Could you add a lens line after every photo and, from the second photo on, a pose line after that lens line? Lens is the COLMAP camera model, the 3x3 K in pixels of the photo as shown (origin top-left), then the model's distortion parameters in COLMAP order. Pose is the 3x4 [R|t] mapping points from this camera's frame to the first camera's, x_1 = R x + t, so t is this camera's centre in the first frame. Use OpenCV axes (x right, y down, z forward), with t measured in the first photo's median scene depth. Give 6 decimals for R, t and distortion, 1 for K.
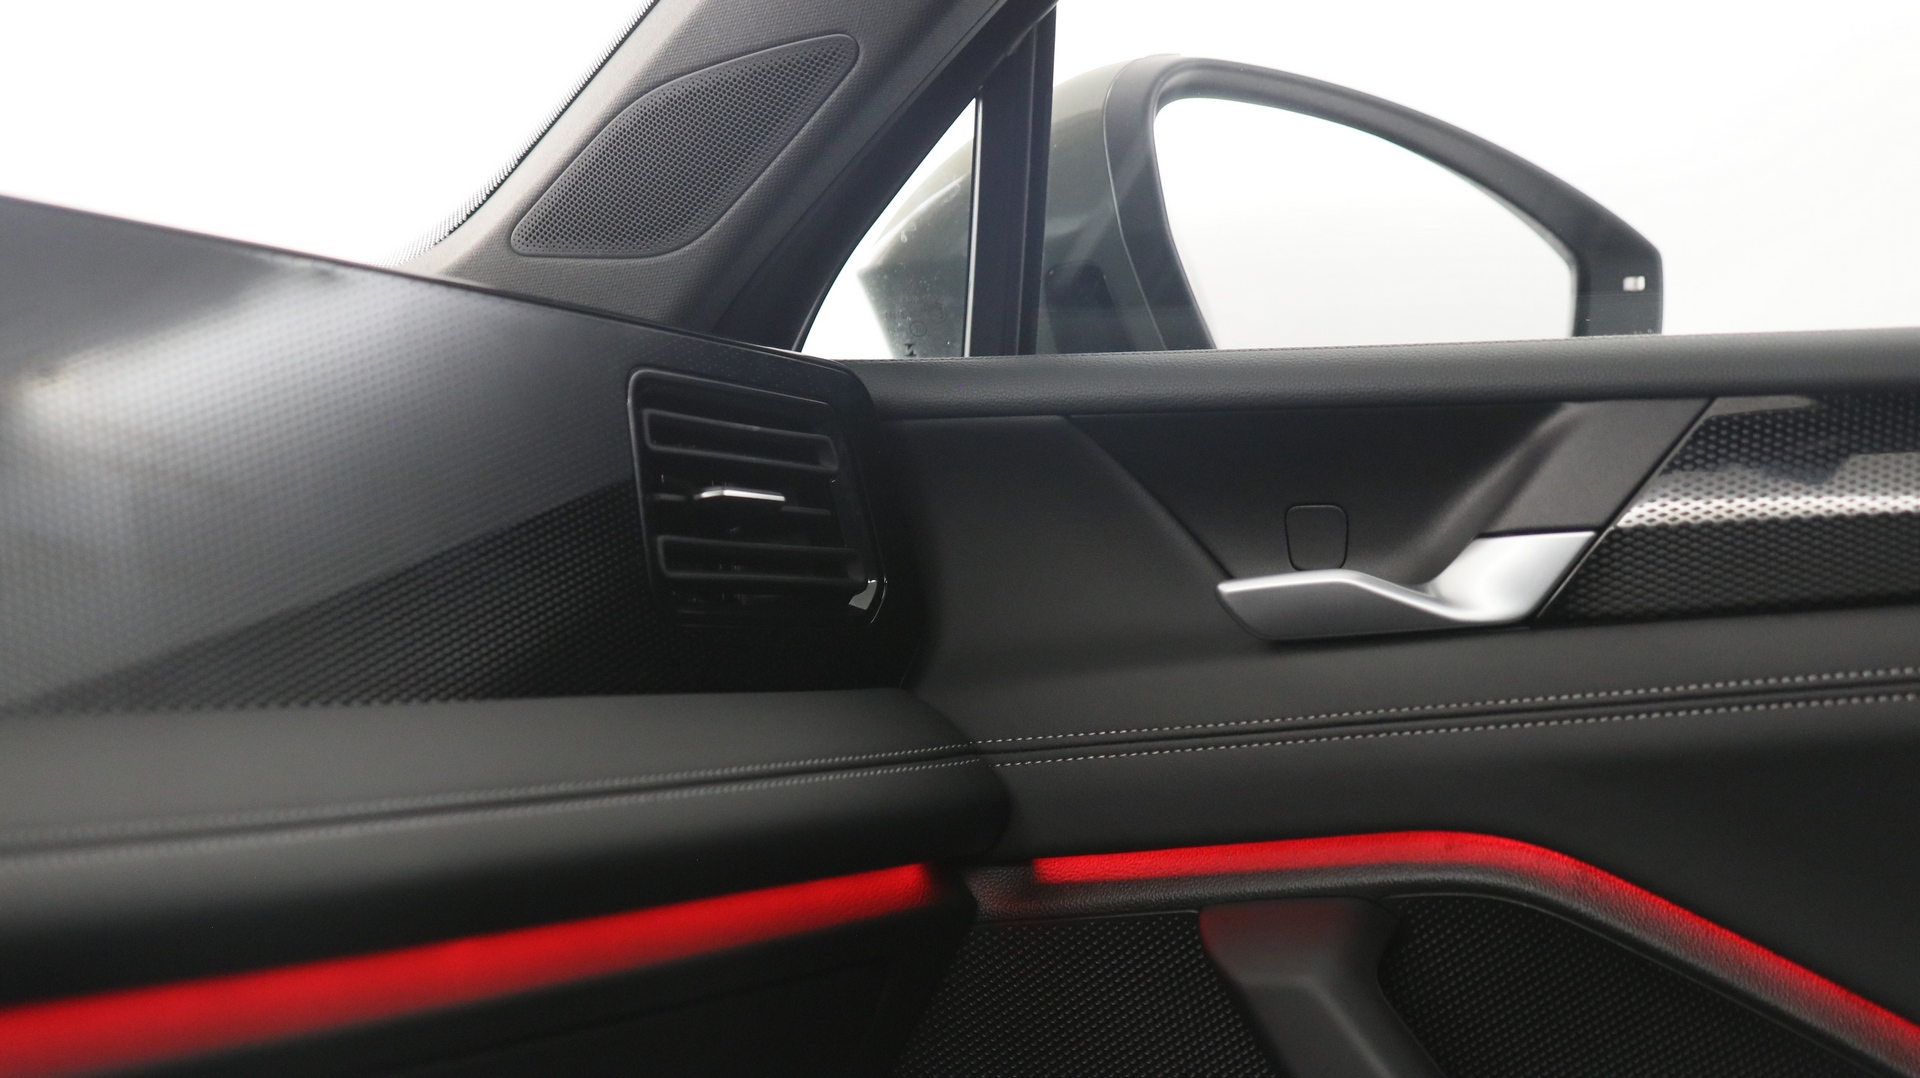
lens RADIAL K [[2916.8, 0, 960.4], [0, 2916.8, 537.1], [0, 0, 1]] dist [-0.013584, 0.000000]
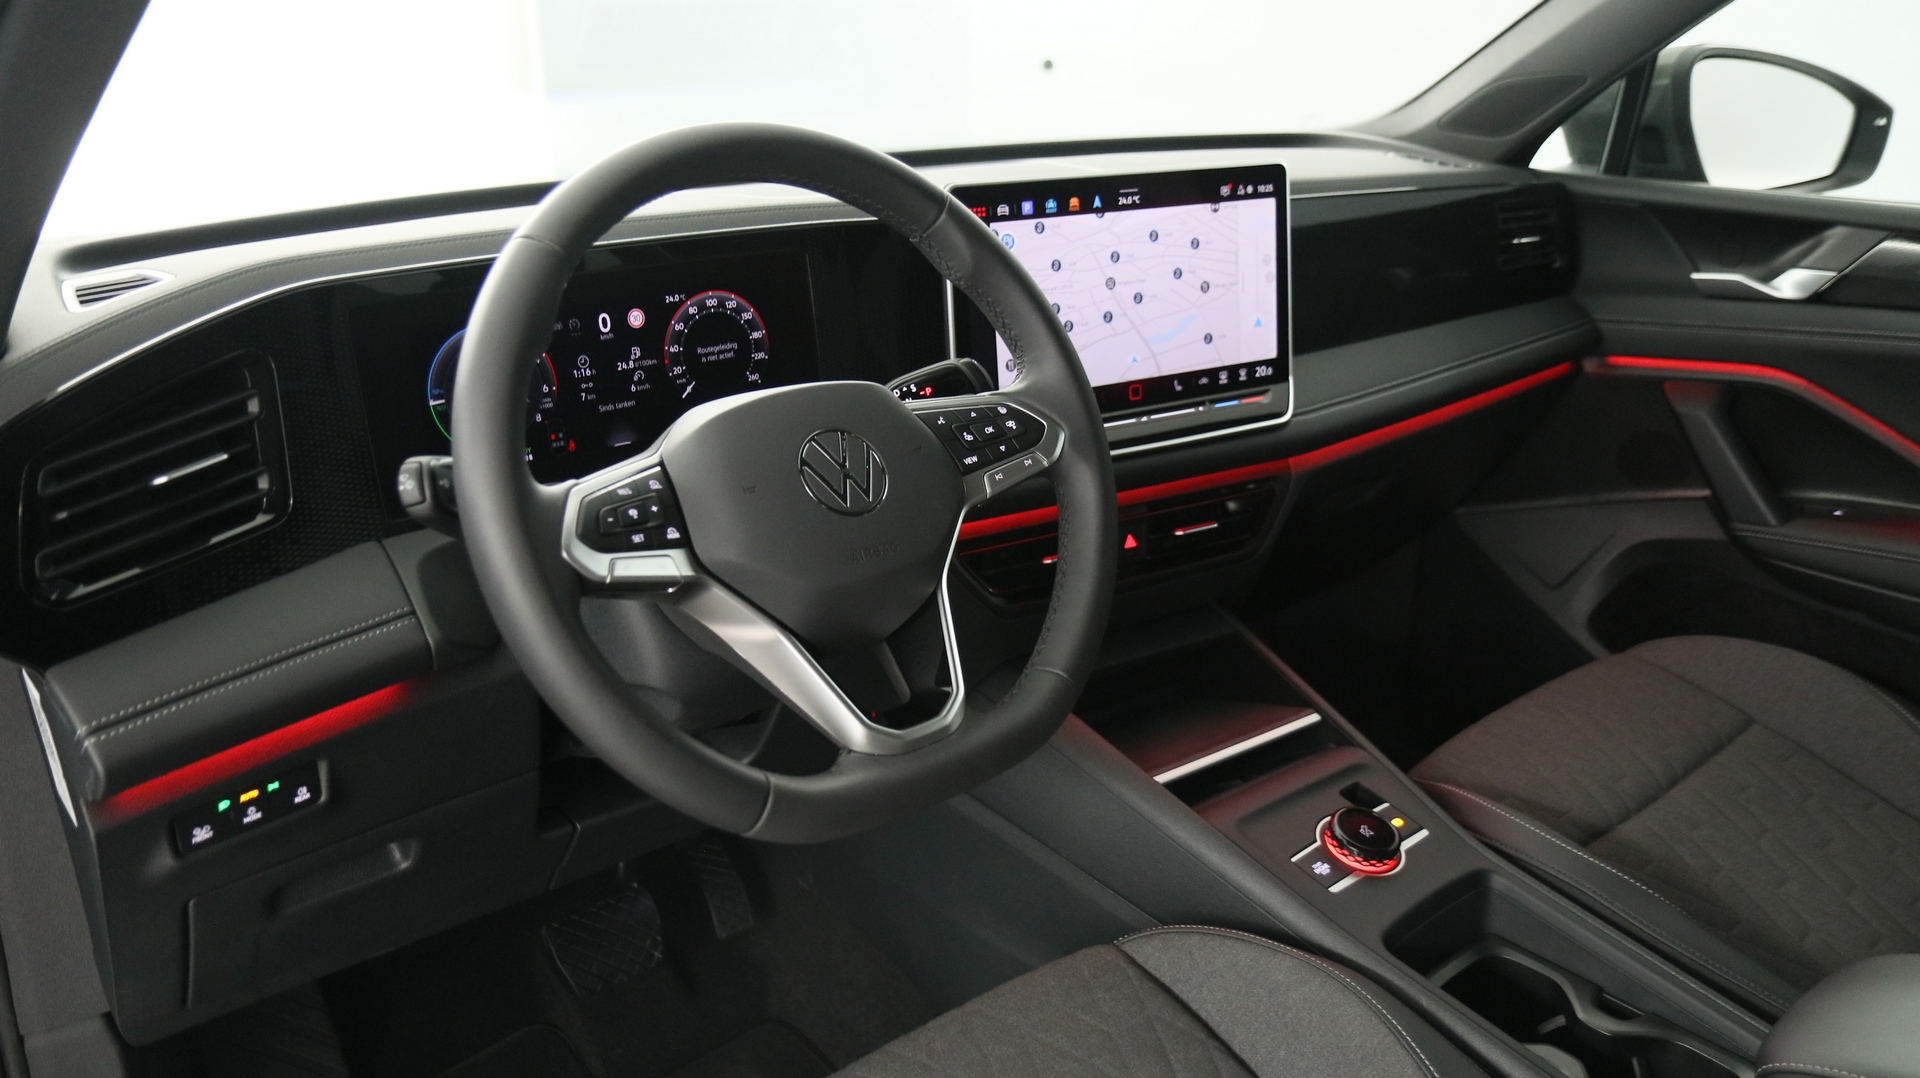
lens RADIAL K [[1461.1, 0, 960.4], [0, 1461.1, 553.4], [0, 0, 1]] dist [-0.026343, 0.024061]
pose [[0.944027, 0.117306, -0.308307, -0.125881], [0.003707, 0.930802, 0.365505, -0.266653], [0.329849, -0.346189, 0.878267, -0.649418]]
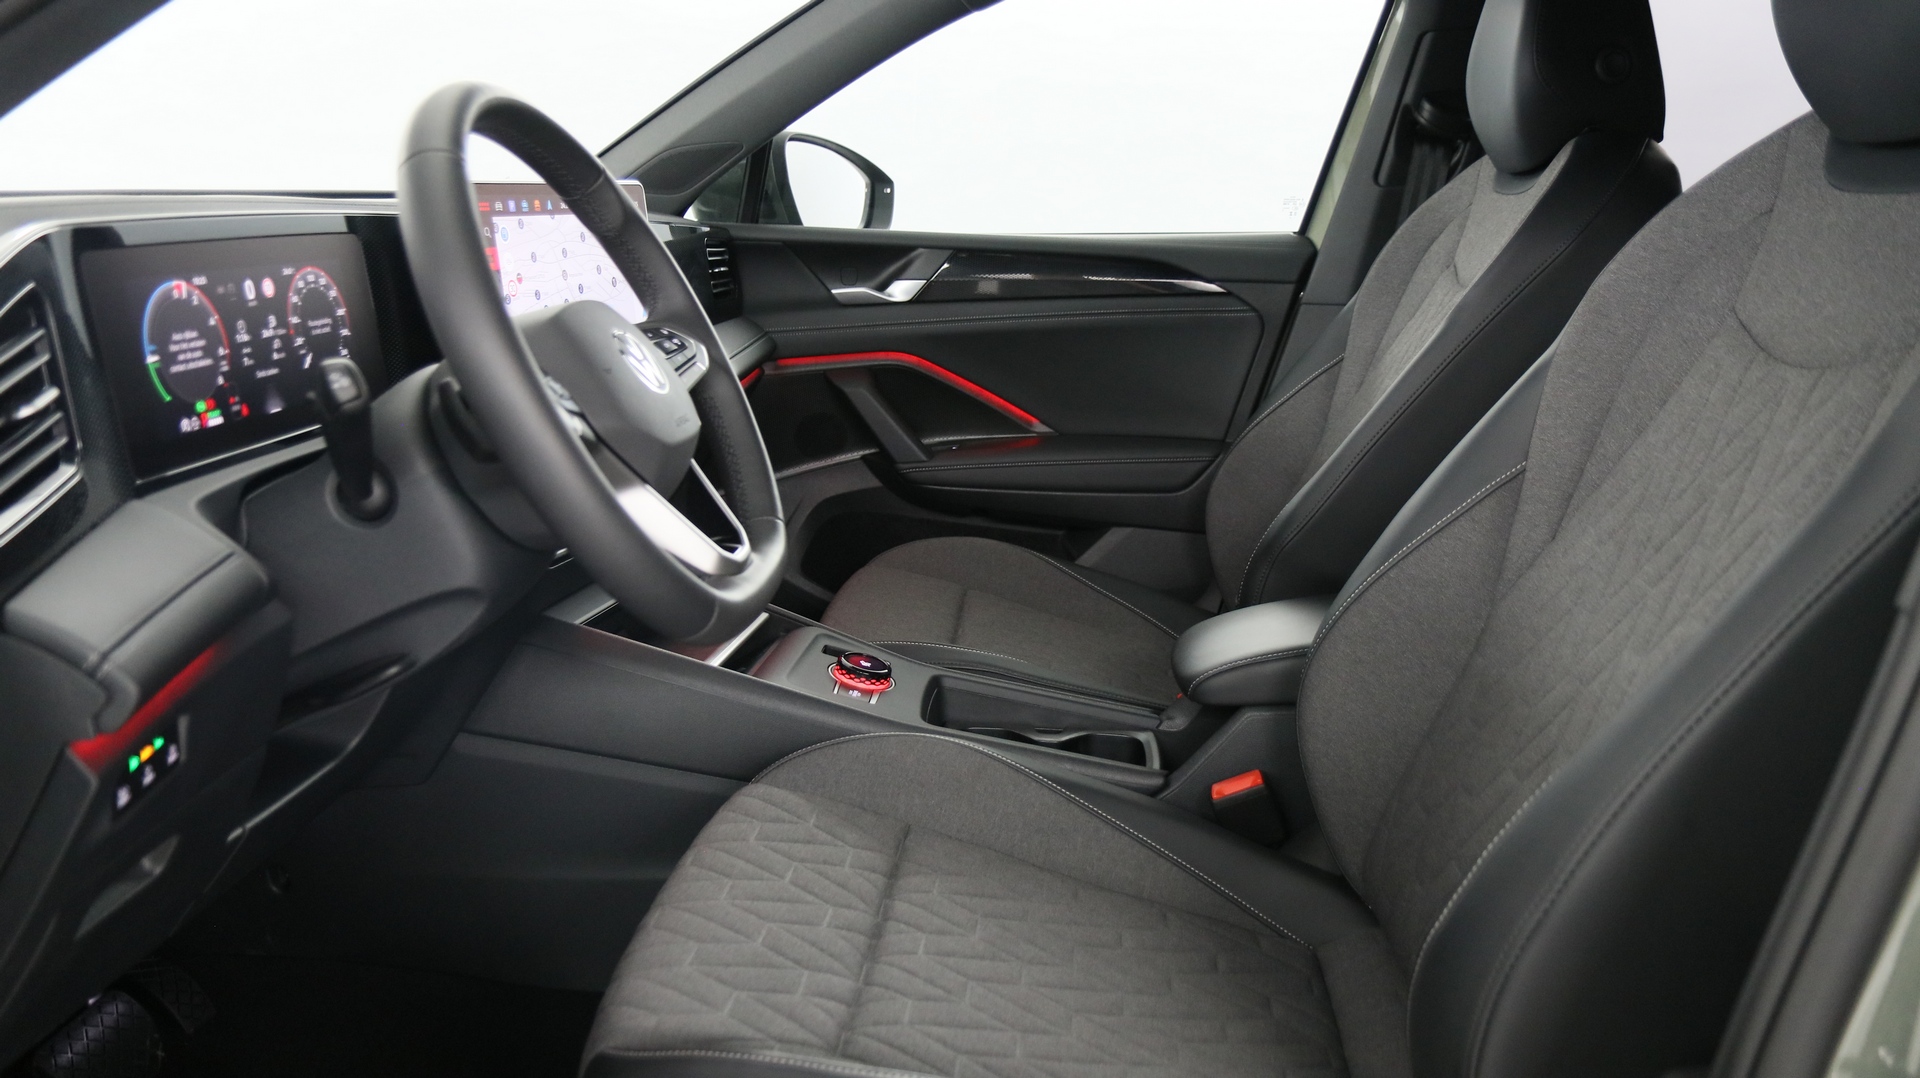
lens RADIAL K [[1461.1, 0, 961.0], [0, 1461.1, 552.4], [0, 0, 1]] dist [-0.026343, 0.024061]
pose [[0.898238, -0.082273, 0.431741, -0.655463], [-0.033393, 0.966708, 0.253693, -0.152651], [-0.438240, -0.242294, 0.865586, -0.911186]]
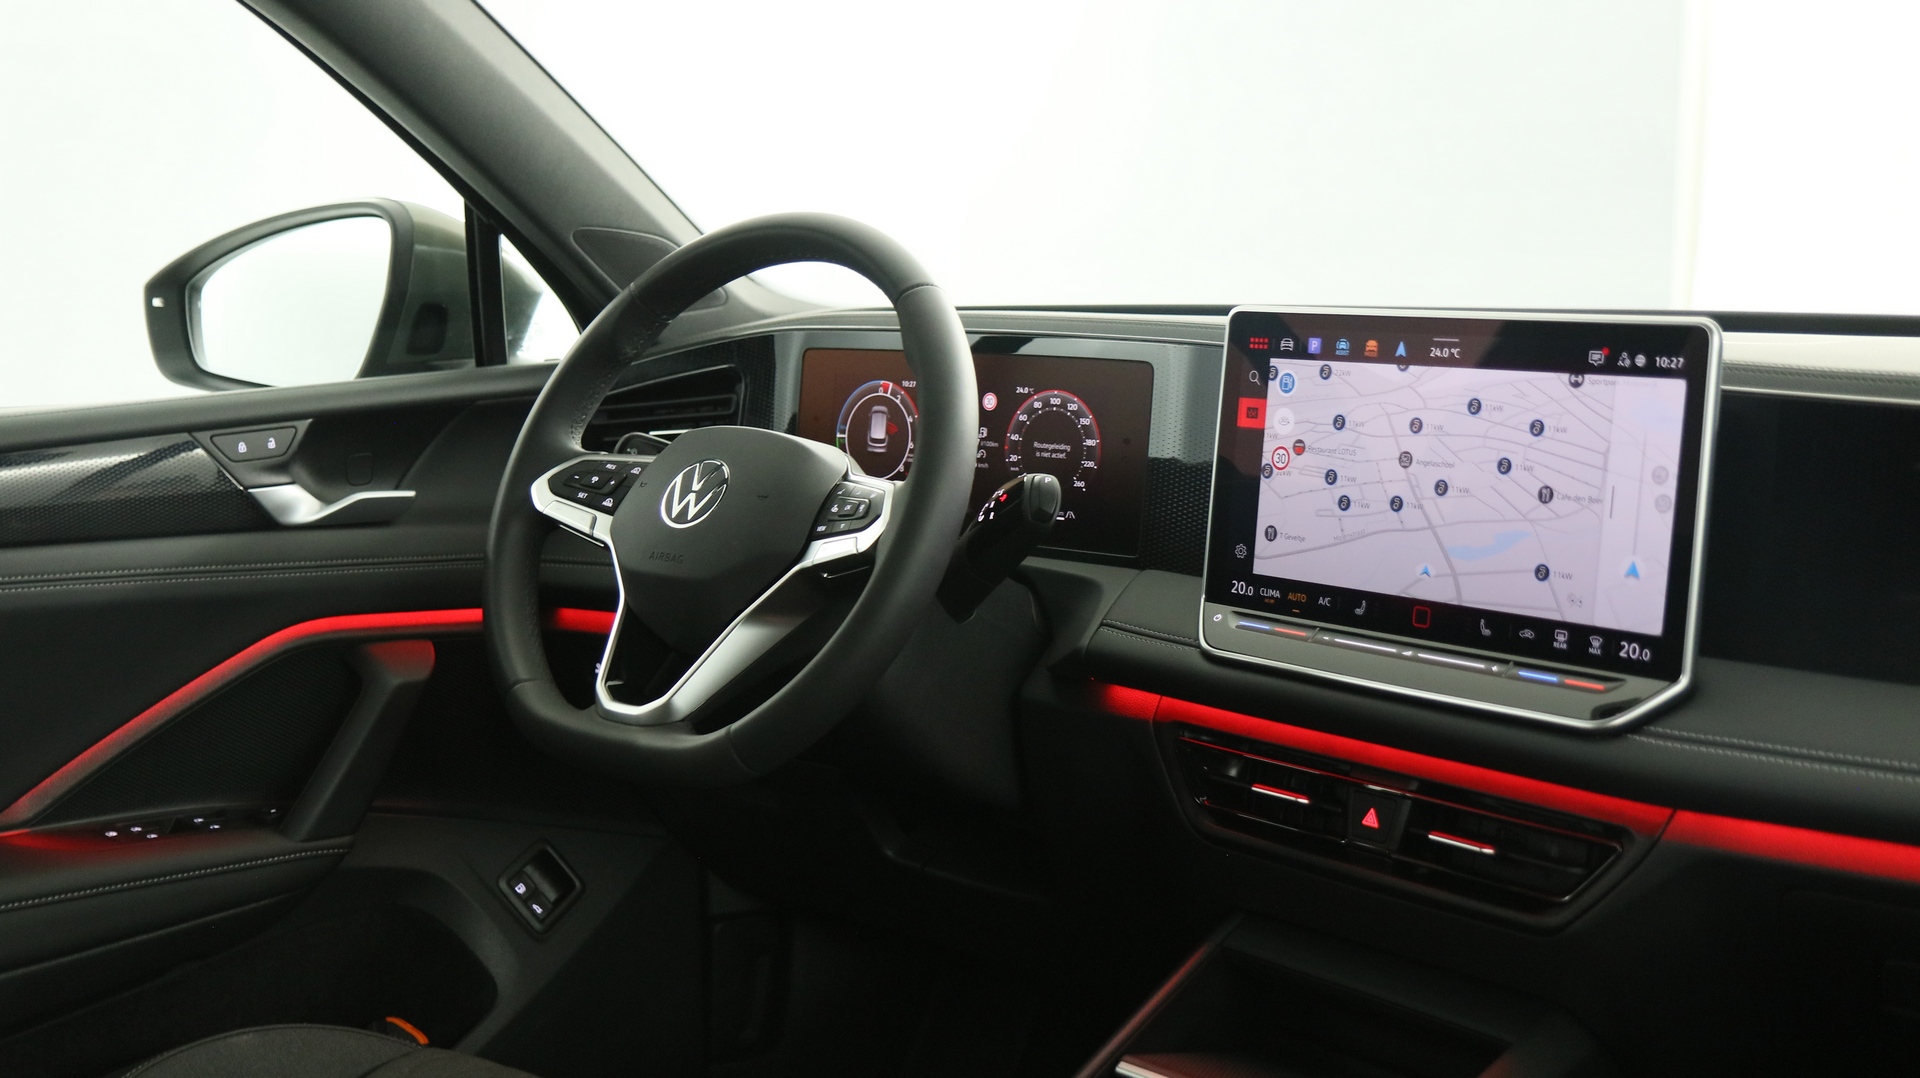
lens RADIAL K [[2150.5, 0, 963.6], [0, 2150.5, 552.5], [0, 0, 1]] dist [0.011821, 0.000000]
pose [[-0.167160, 0.158975, -0.973028, 0.851070], [0.026380, 0.987282, 0.156772, -0.194818], [0.985577, 0.000538, -0.169228, 0.407687]]
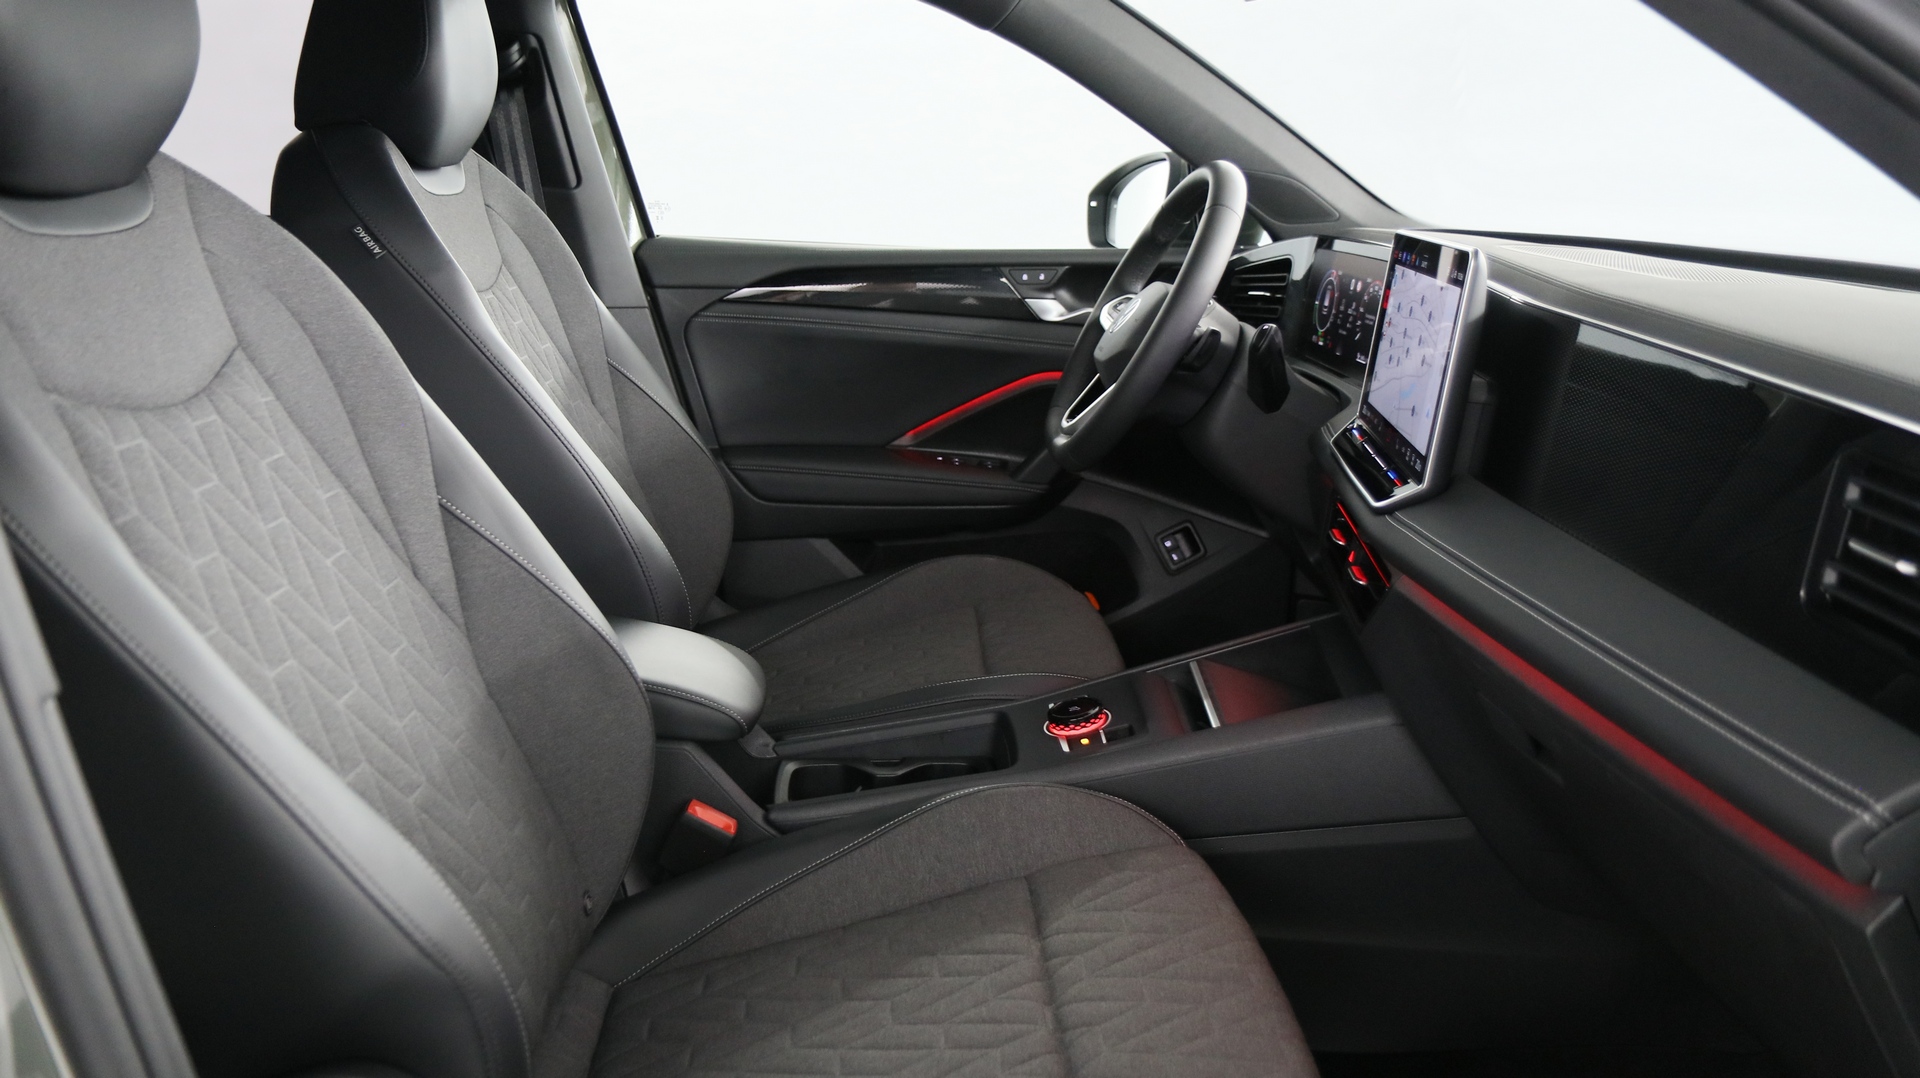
lens RADIAL K [[1461.1, 0, 961.2], [0, 1461.1, 536.3], [0, 0, 1]] dist [-0.026343, 0.024061]
pose [[-0.821736, 0.135057, -0.553633, 0.672248], [-0.003282, 0.970373, 0.241591, -0.182161], [0.569859, 0.200341, -0.796947, 1.263371]]
